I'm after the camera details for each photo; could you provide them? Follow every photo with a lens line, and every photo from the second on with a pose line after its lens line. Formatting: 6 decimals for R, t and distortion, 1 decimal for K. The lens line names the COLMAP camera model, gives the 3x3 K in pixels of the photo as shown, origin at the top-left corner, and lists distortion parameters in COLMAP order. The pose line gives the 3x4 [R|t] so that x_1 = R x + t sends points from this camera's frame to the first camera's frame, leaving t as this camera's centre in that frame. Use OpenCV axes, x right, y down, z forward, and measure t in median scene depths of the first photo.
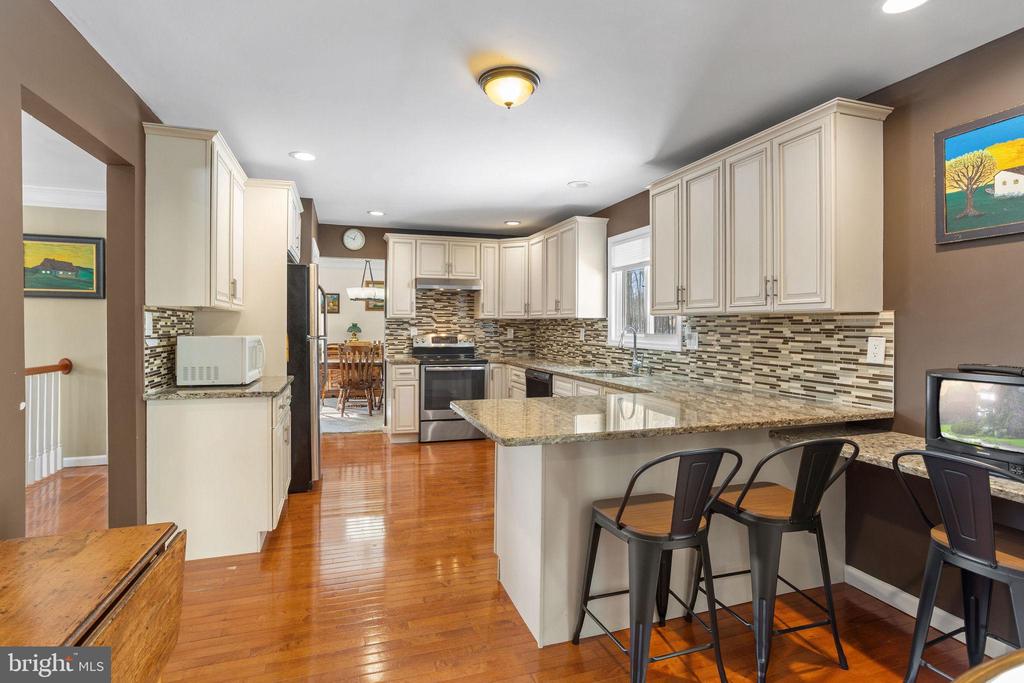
lens RADIAL K [[494.2, 0, 501.8], [0, 494.2, 323.7], [0, 0, 1]] dist [-0.006557, 0.001179]
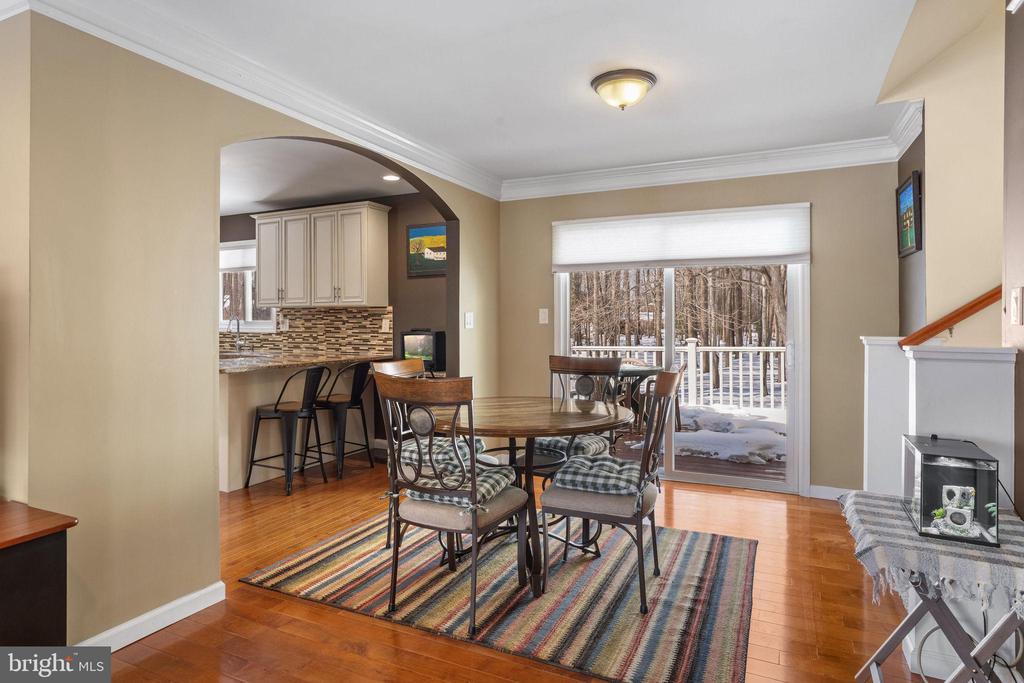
lens RADIAL K [[587.9, 0, 510.6], [0, 587.9, 333.4], [0, 0, 1]] dist [-0.002502, 0.000015]
pose [[0.678978, -0.022283, 0.733821, -0.558382], [0.003185, 0.999619, 0.027408, 0.018294], [-0.734152, -0.016272, 0.678790, -0.855849]]
